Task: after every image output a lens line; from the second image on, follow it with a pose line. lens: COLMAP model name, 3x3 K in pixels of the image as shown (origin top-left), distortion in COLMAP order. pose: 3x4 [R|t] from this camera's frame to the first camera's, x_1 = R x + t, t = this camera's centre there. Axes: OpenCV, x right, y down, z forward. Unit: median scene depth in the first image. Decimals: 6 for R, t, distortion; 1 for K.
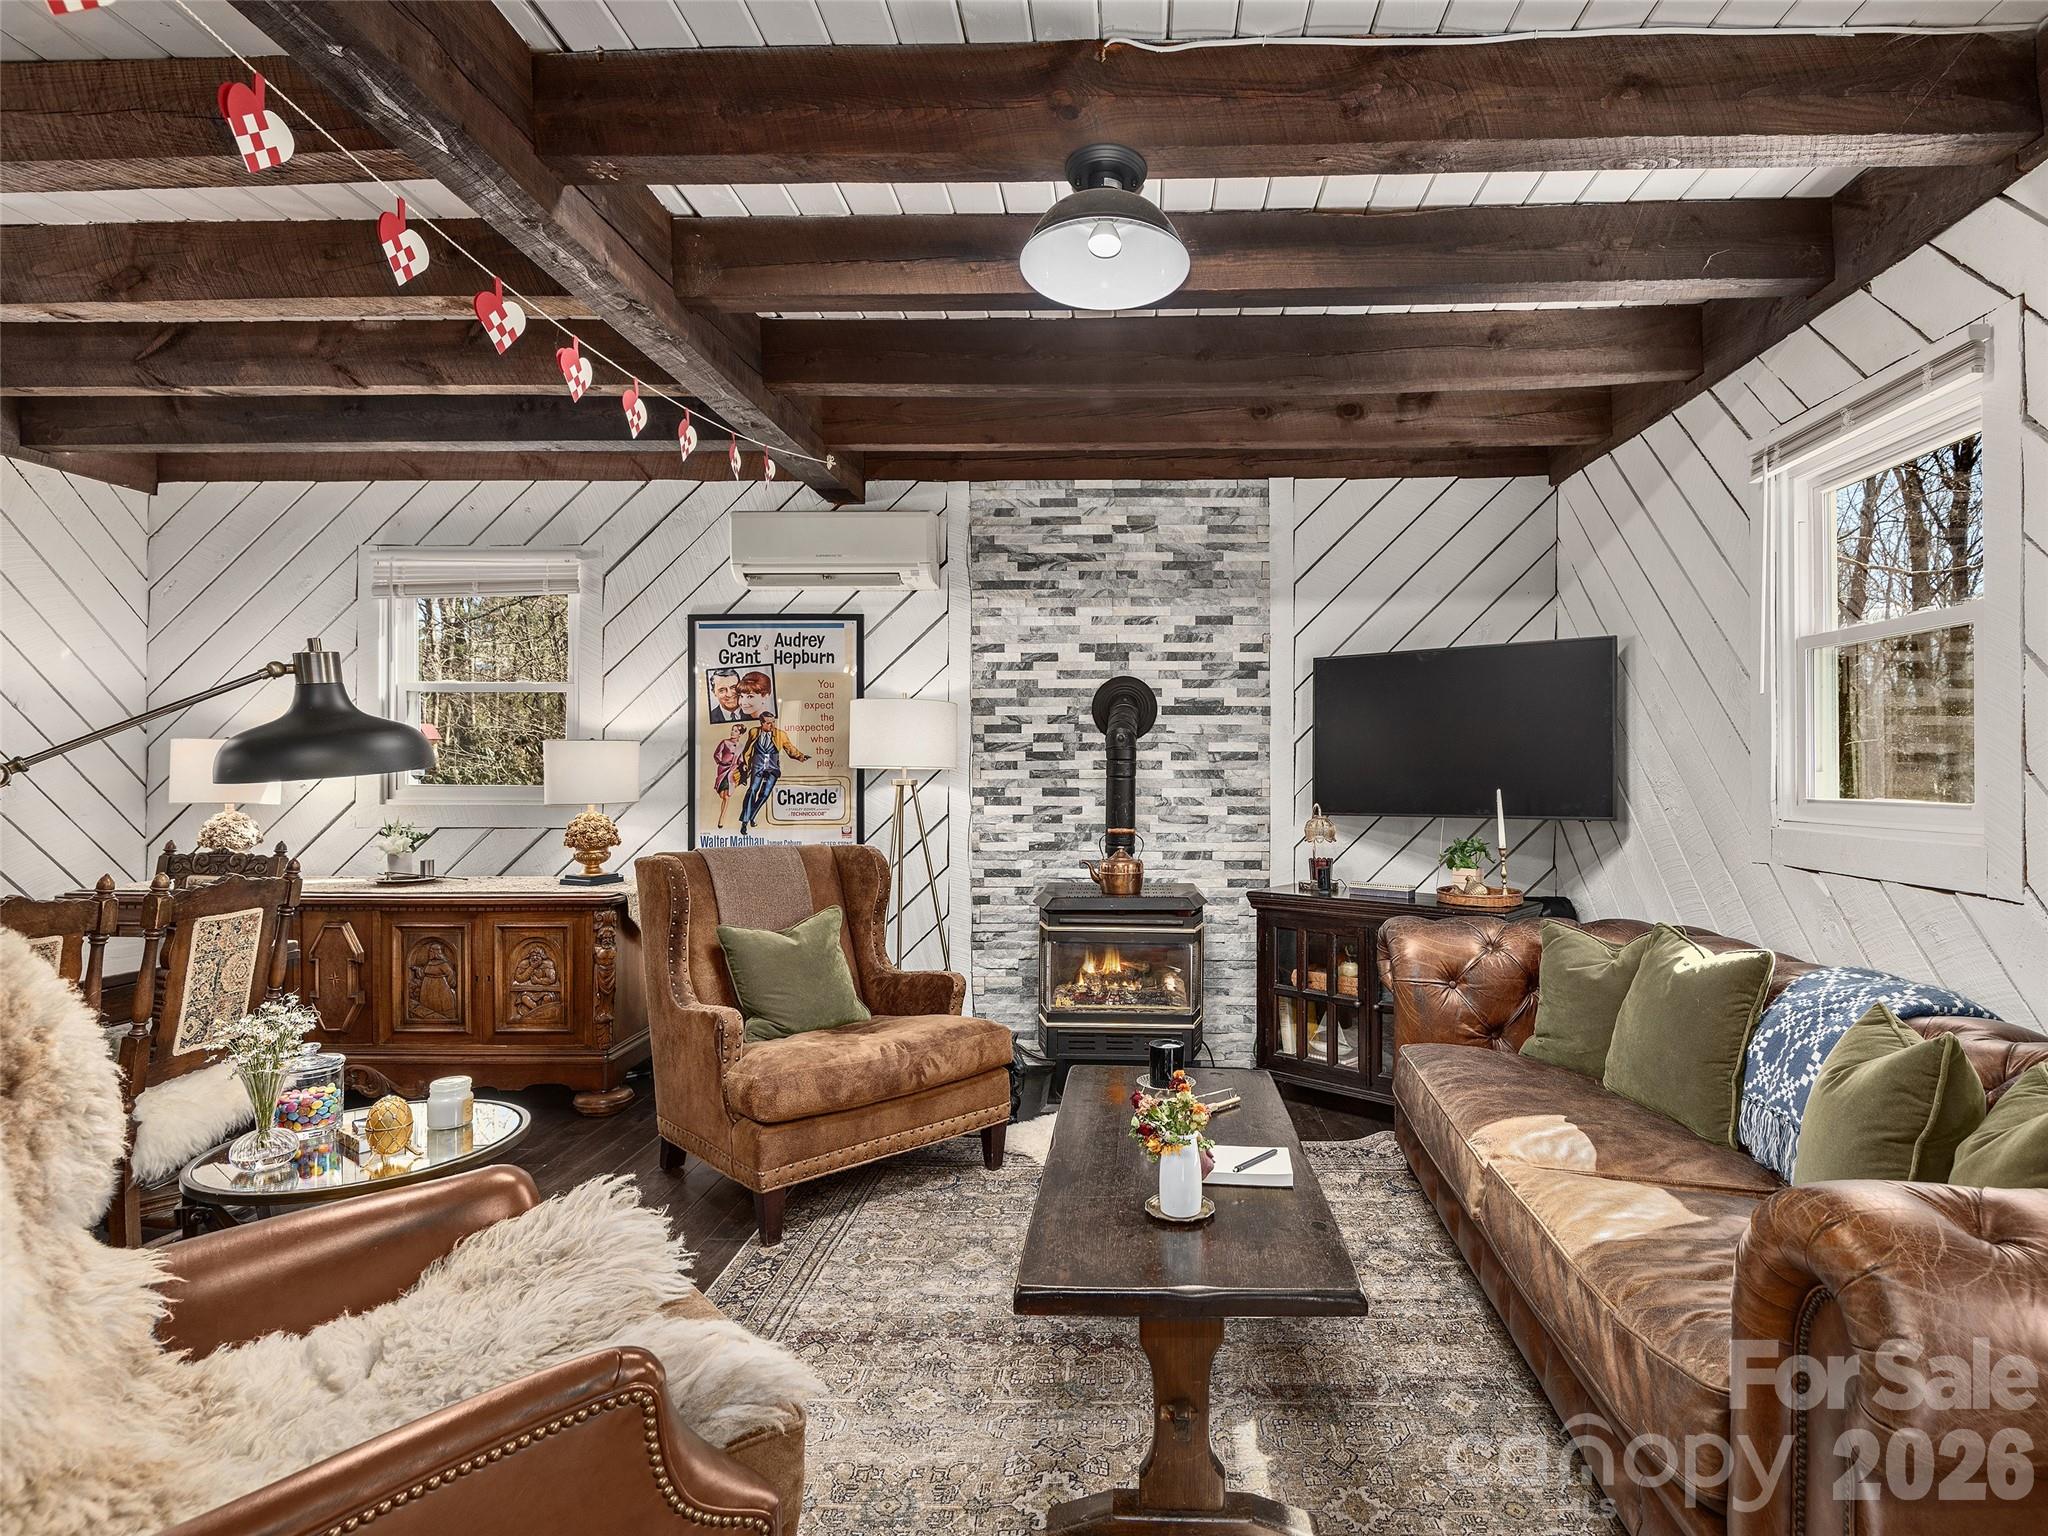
lens RADIAL K [[1038.4, 0, 1086.3], [0, 1038.4, 761.5], [0, 0, 1]] dist [0.019088, -0.000414]
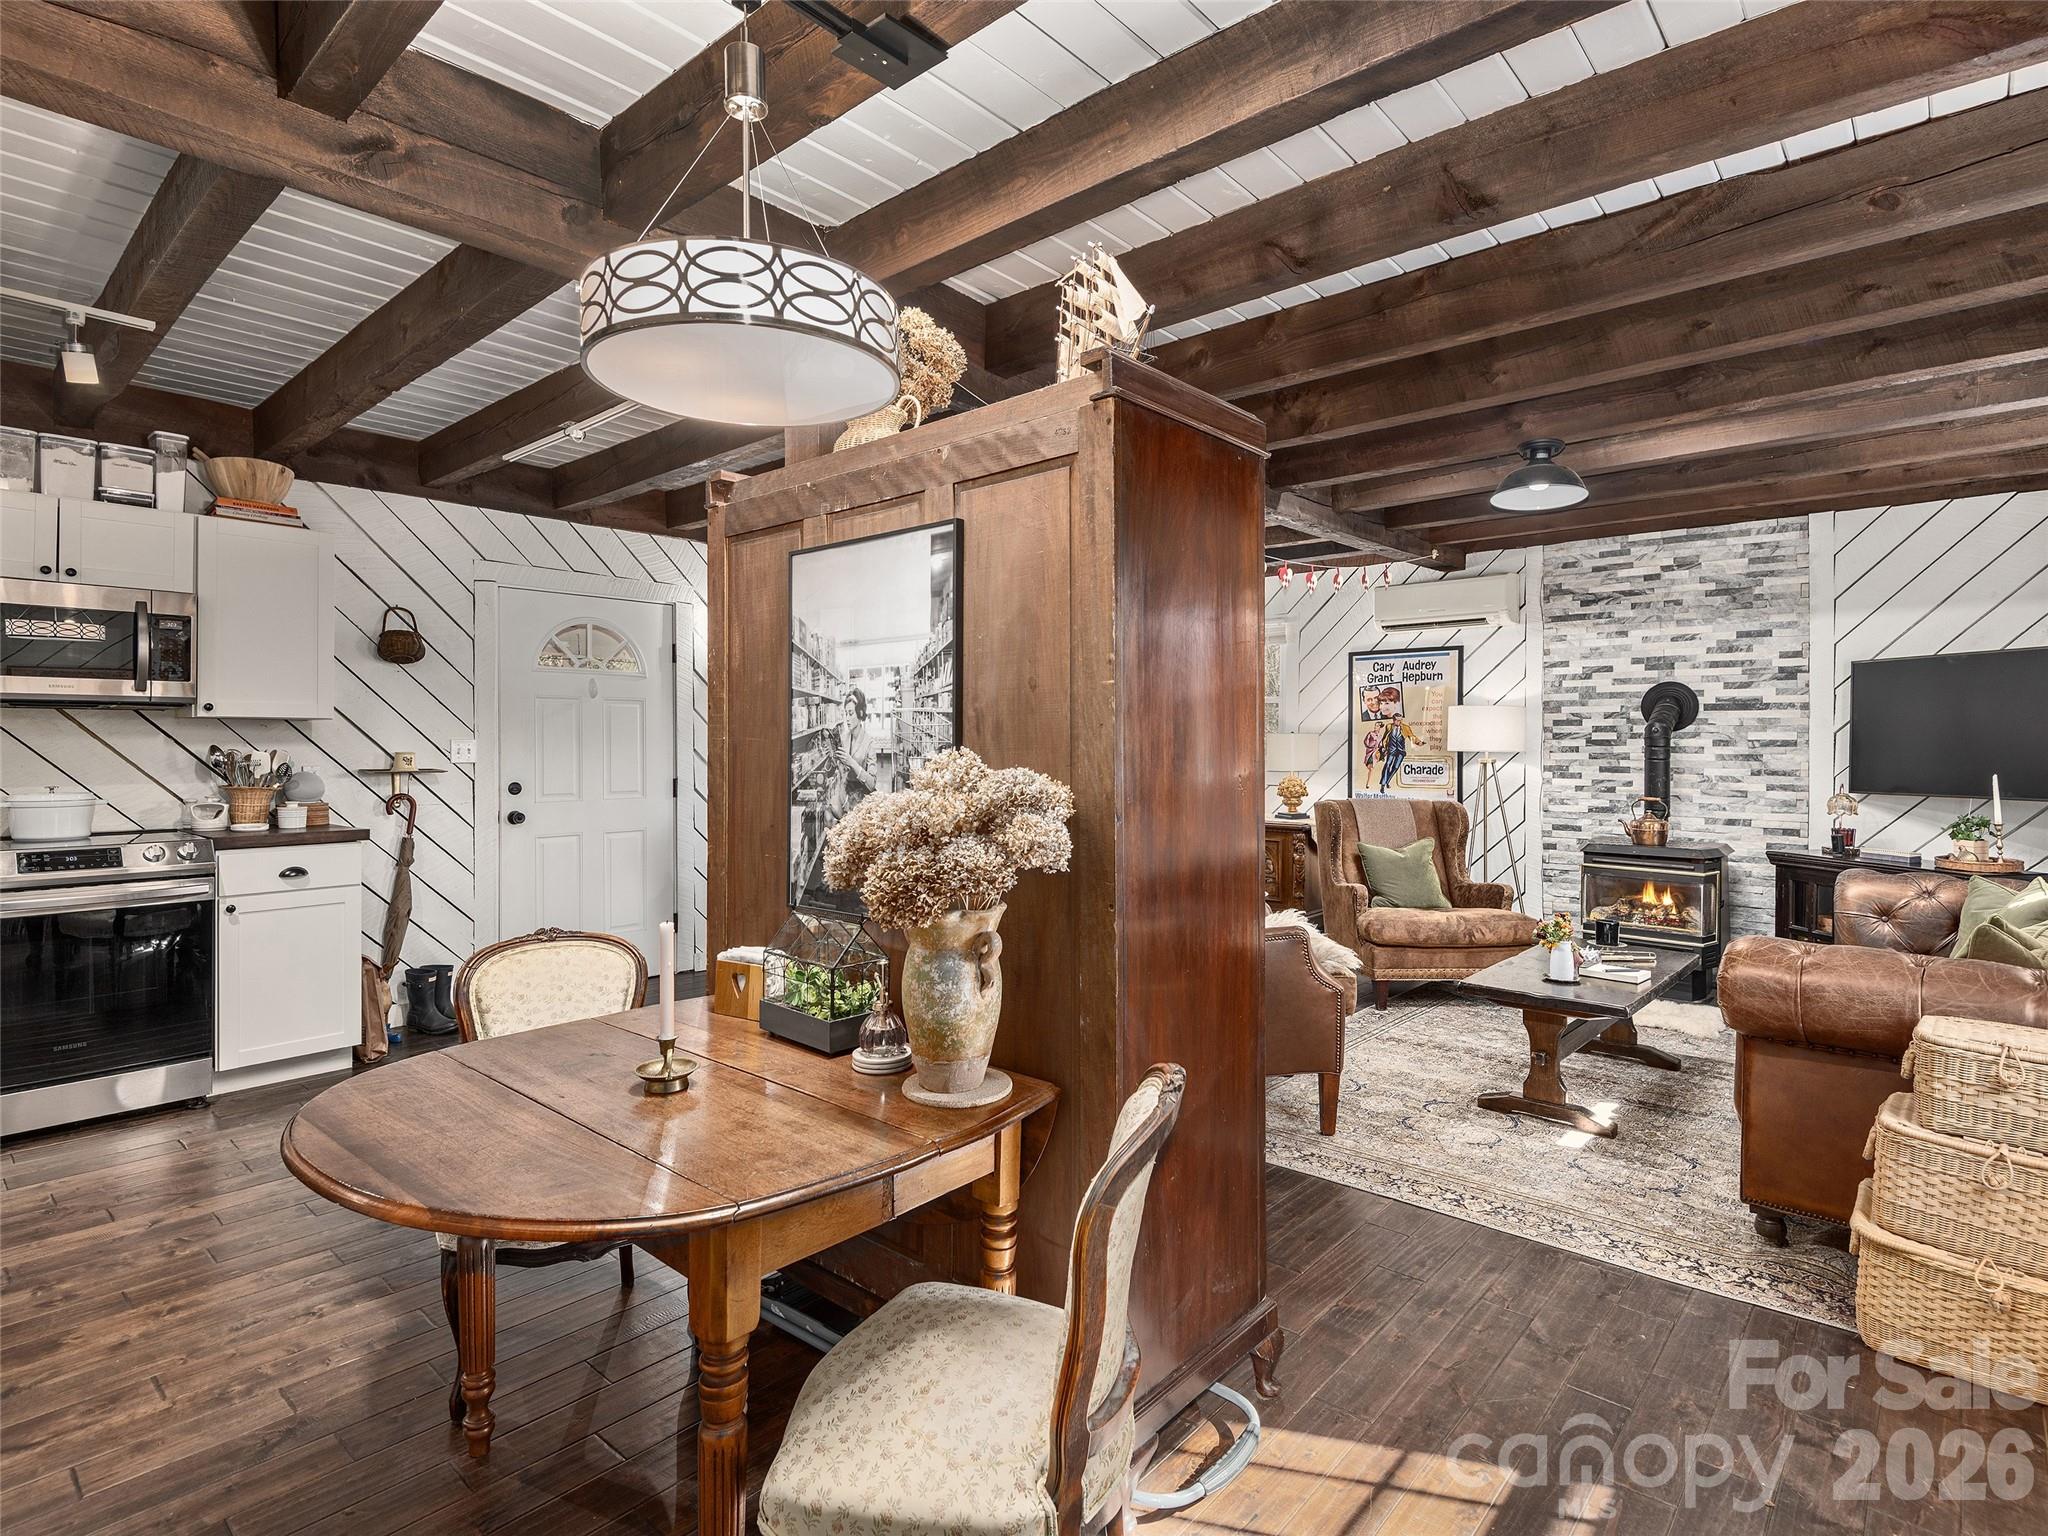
lens RADIAL K [[1038.4, 0, 1086.3], [0, 1038.4, 761.5], [0, 0, 1]] dist [0.019088, -0.000414]
pose [[0.802330, 0.015341, -0.596683, 0.233019], [0.000716, 0.999644, 0.026665, -0.017582], [0.596880, -0.021821, 0.802034, -0.487096]]
